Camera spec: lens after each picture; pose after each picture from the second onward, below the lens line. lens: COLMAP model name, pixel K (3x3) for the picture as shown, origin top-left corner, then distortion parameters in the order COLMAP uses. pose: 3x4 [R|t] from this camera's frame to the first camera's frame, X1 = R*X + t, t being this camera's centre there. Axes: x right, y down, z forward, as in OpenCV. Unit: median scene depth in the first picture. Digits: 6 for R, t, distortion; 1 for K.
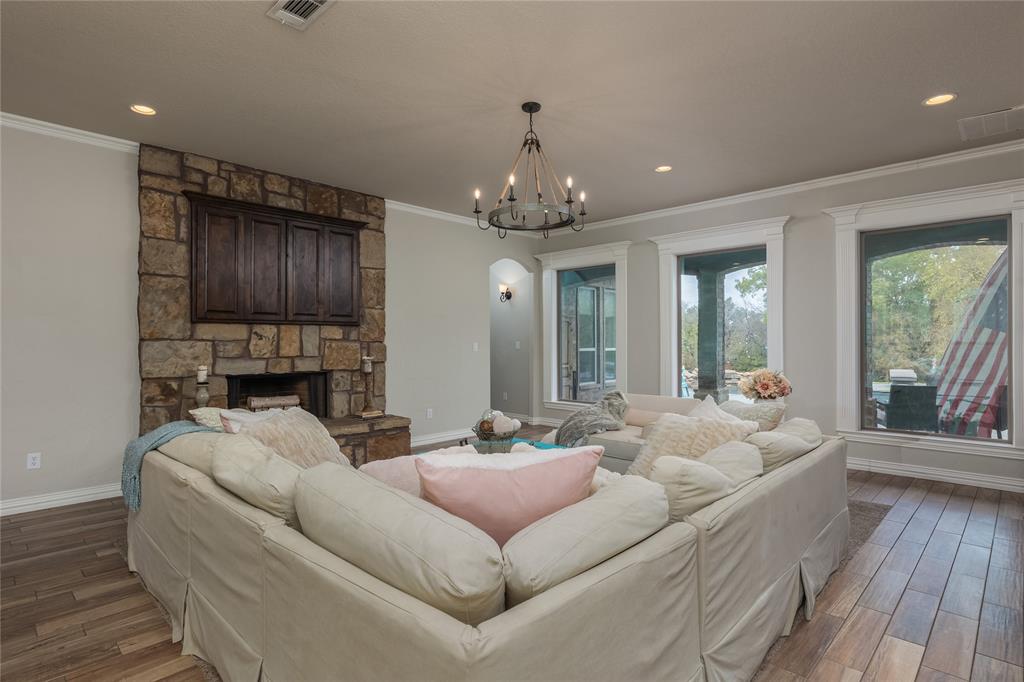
lens RADIAL K [[535.4, 0, 515.0], [0, 535.4, 341.8], [0, 0, 1]] dist [0.001067, 0.000579]
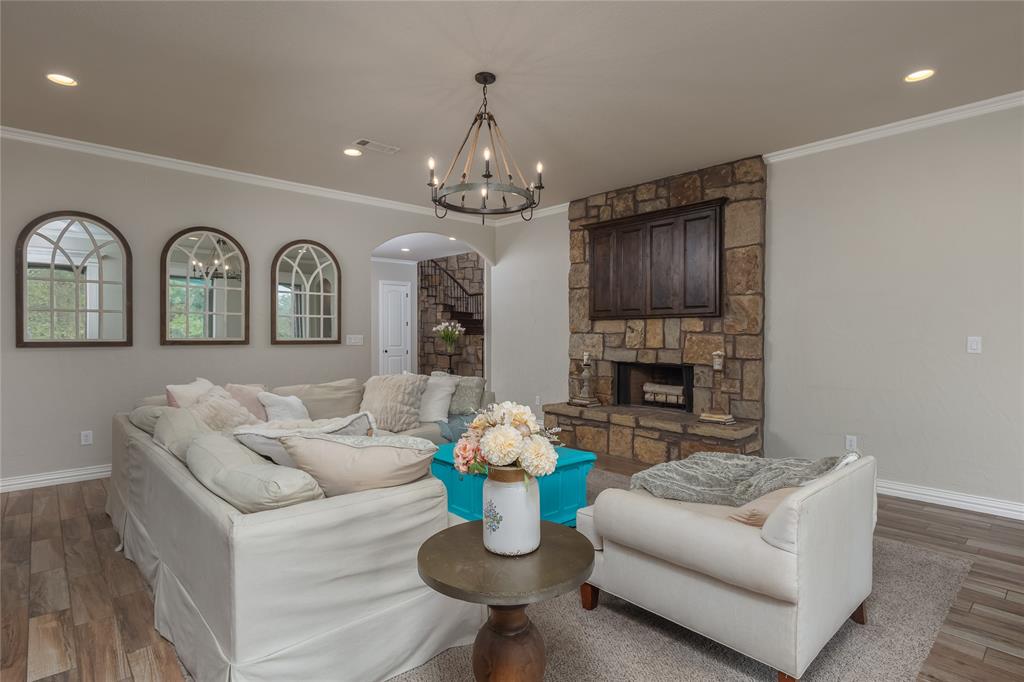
lens RADIAL K [[535.4, 0, 514.6], [0, 535.4, 342.2], [0, 0, 1]] dist [0.001067, 0.000579]
pose [[-0.082936, 0.017477, -0.996402, 0.675230], [0.001655, 0.999847, 0.017400, -0.003813], [0.996553, -0.000206, -0.082952, 0.805137]]
